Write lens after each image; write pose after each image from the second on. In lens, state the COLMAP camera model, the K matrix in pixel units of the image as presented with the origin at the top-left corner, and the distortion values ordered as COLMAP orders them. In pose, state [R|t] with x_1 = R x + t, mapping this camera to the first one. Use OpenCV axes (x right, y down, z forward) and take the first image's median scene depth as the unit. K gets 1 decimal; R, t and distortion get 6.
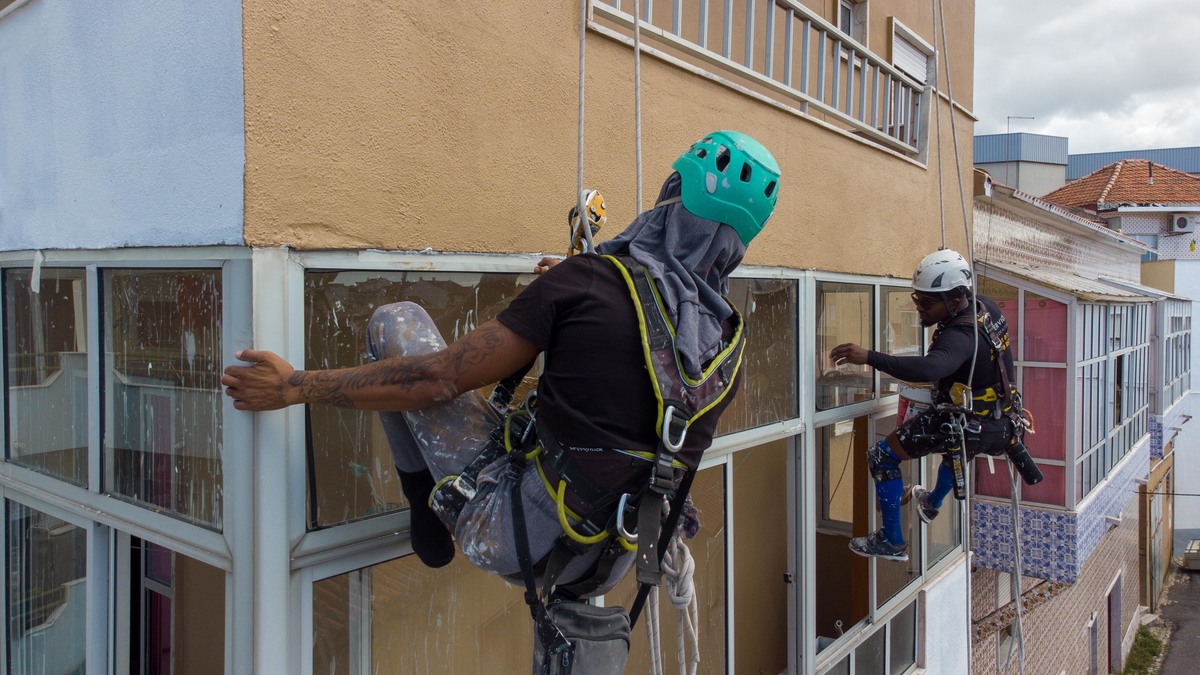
lens RADIAL K [[895.2, 0, 599.3], [0, 895.2, 332.6], [0, 0, 1]] dist [0.066962, 0.015884]
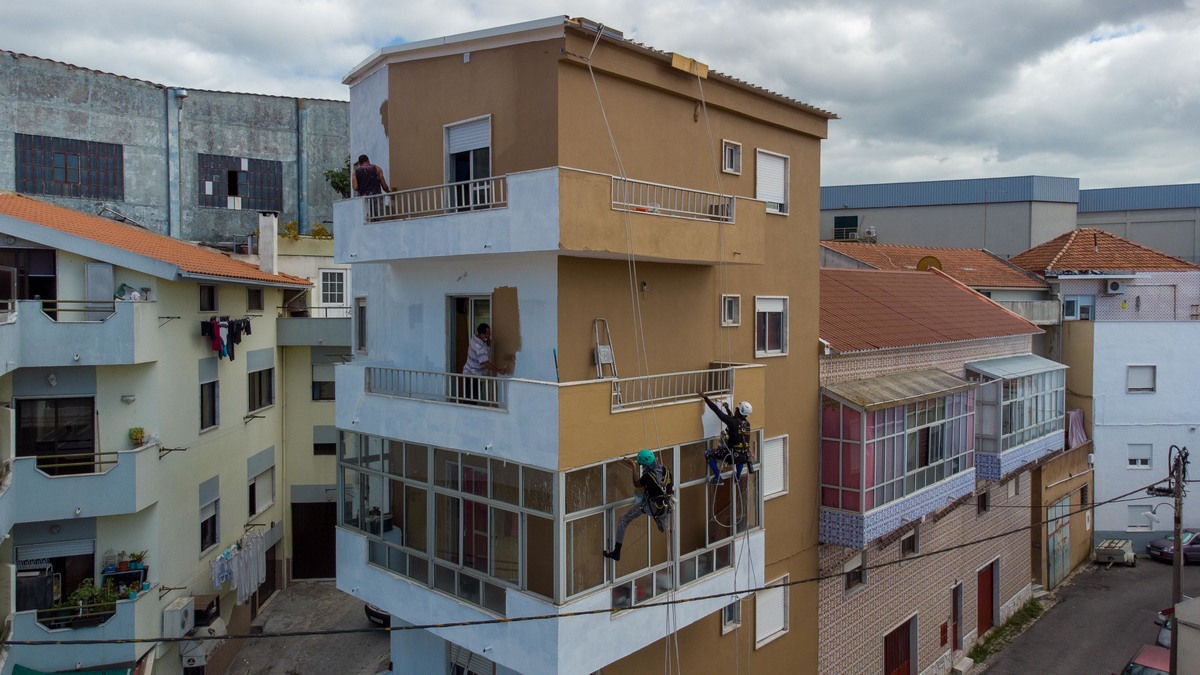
lens RADIAL K [[895.2, 0, 599.3], [0, 895.2, 332.6], [0, 0, 1]] dist [0.066962, 0.015884]
pose [[0.997763, 0.003505, -0.066754, 0.028961], [-0.003274, 0.999988, 0.003566, -0.094098], [0.066766, -0.003339, 0.997763, -0.457991]]
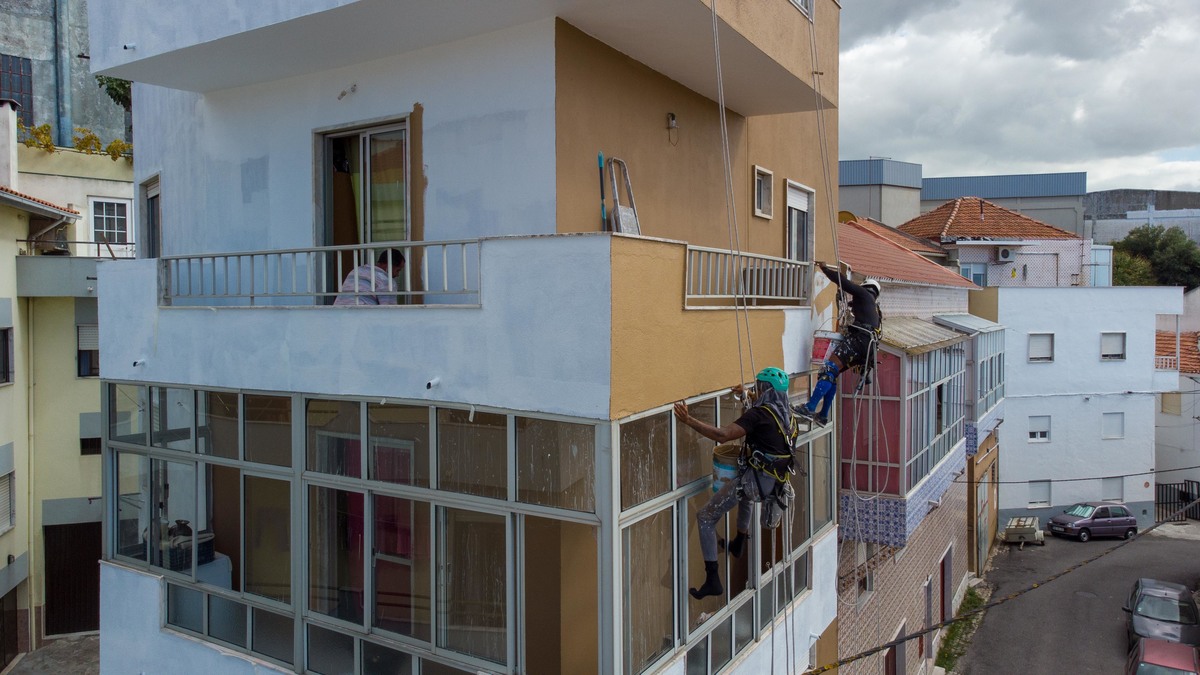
lens RADIAL K [[895.2, 0, 599.3], [0, 895.2, 332.6], [0, 0, 1]] dist [0.066962, 0.015884]
pose [[0.992034, -0.004888, 0.125877, -0.066046], [0.004772, 0.999988, 0.001223, -0.032864], [-0.125881, -0.000612, 0.992045, -0.167676]]
